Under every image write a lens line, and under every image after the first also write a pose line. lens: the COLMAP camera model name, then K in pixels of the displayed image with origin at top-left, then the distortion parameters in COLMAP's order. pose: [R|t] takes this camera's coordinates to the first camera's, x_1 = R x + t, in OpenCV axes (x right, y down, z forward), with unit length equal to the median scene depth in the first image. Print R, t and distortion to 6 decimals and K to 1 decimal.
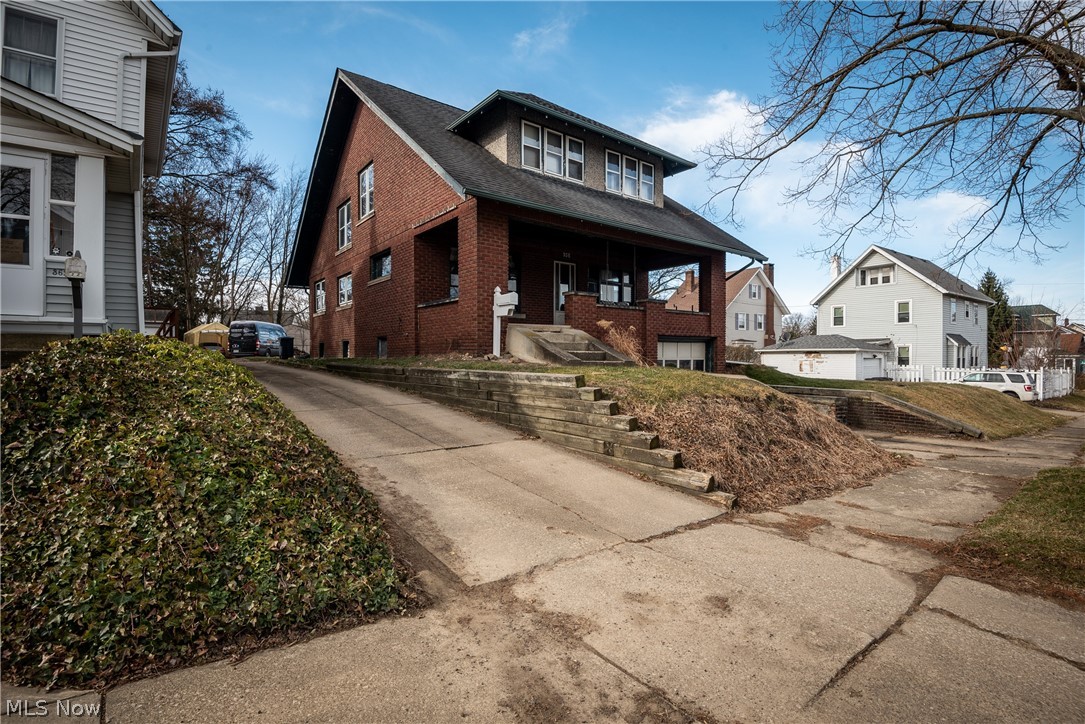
lens RADIAL K [[510.0, 0, 542.5], [0, 510.0, 362.0], [0, 0, 1]] dist [0.000590, -0.000079]
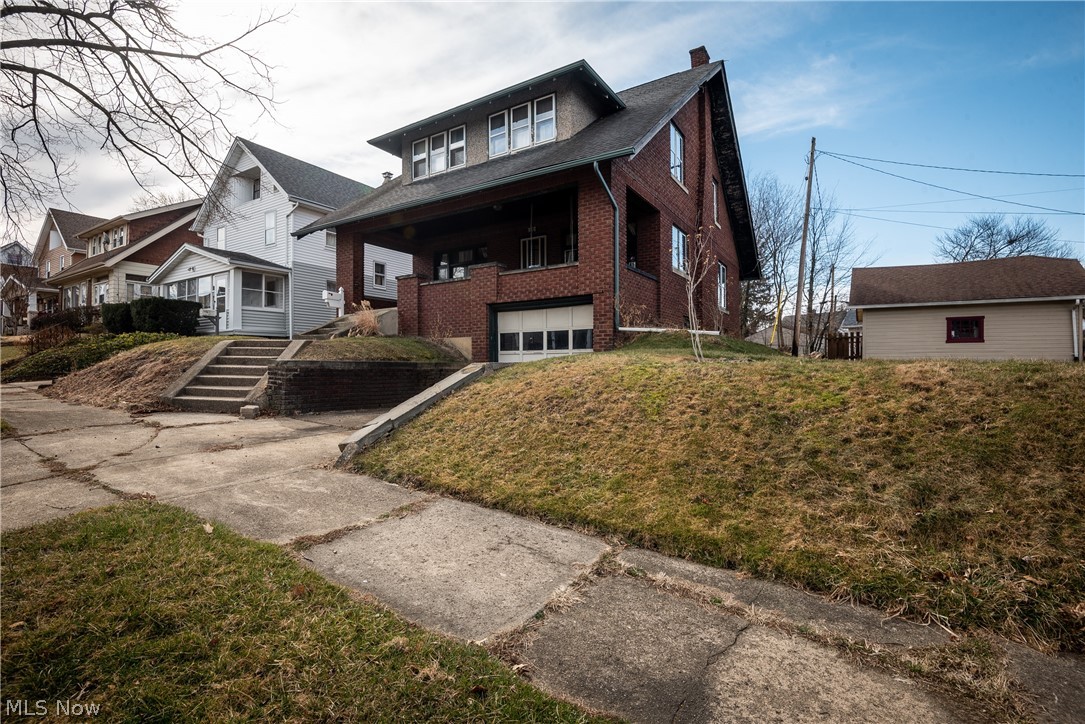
lens RADIAL K [[490.7, 0, 542.5], [0, 490.7, 362.0], [0, 0, 1]] dist [-0.003796, -0.000886]
pose [[0.345558, -0.003734, -0.938390, 1.005827], [-0.006529, 0.999958, -0.006383, 0.049250], [0.938375, 0.008333, 0.345520, 0.766267]]
